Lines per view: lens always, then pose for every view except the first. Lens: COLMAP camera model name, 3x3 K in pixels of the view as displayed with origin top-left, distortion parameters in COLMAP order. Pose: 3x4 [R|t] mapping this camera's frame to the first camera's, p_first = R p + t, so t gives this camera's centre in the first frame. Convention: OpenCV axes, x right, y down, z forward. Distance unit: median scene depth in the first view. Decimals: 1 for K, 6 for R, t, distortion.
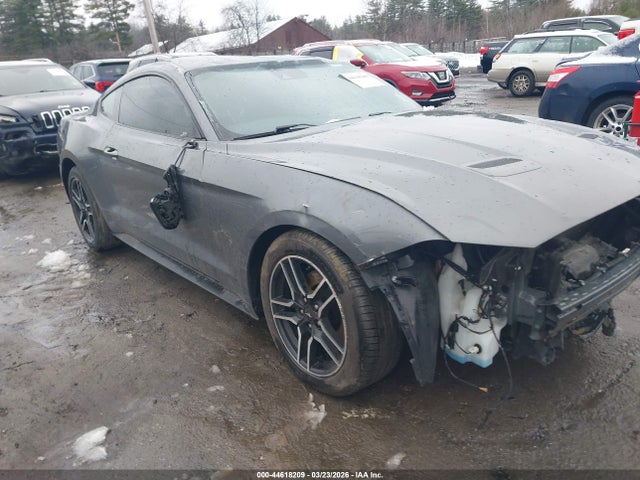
lens RADIAL K [[505.3, 0, 317.6], [0, 505.3, 242.1], [0, 0, 1]] dist [0.011855, -0.010704]
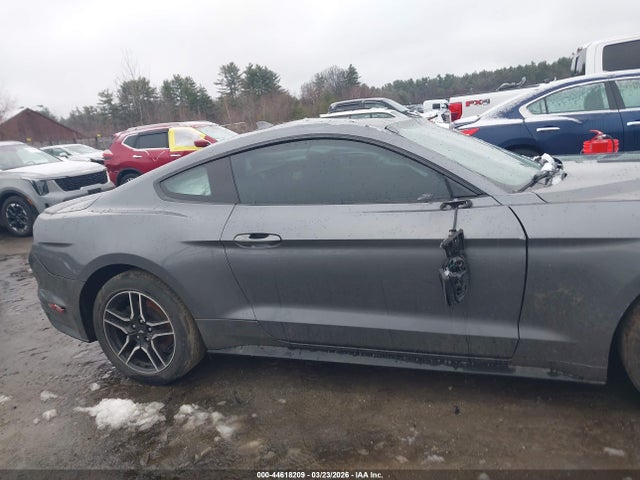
lens RADIAL K [[505.3, 0, 317.6], [0, 505.3, 242.1], [0, 0, 1]] dist [0.011855, -0.010704]
pose [[0.873210, -0.142557, 0.466027, -0.205256], [0.214045, 0.971277, -0.103950, -0.022161], [-0.437823, 0.190521, 0.878643, 0.085346]]
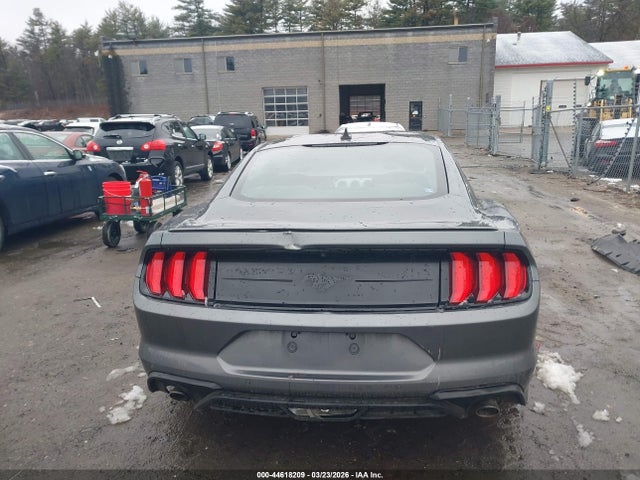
lens RADIAL K [[505.3, 0, 317.6], [0, 505.3, 242.1], [0, 0, 1]] dist [0.011855, -0.010704]
pose [[-0.674919, -0.077046, 0.733859, -0.293957], [0.304008, 0.877172, 0.371684, -0.188295], [-0.672356, 0.473956, -0.568597, 0.567365]]
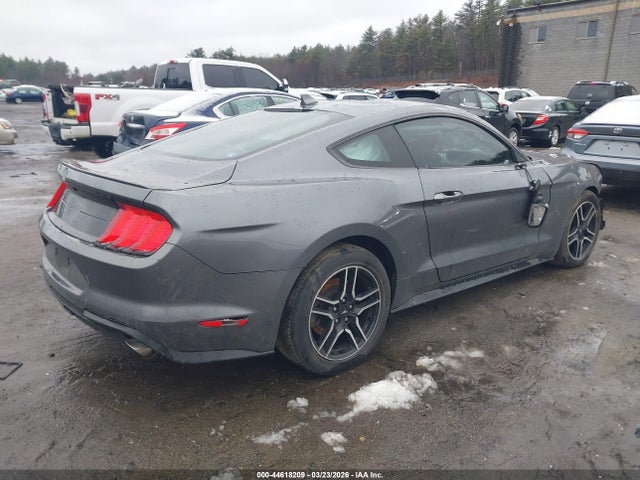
lens RADIAL K [[505.3, 0, 317.6], [0, 505.3, 242.1], [0, 0, 1]] dist [0.011855, -0.010704]
pose [[0.015258, -0.198320, 0.980019, -0.396478], [0.315189, 0.931116, 0.183517, -0.102671], [-0.948906, 0.306091, 0.076715, 0.352606]]
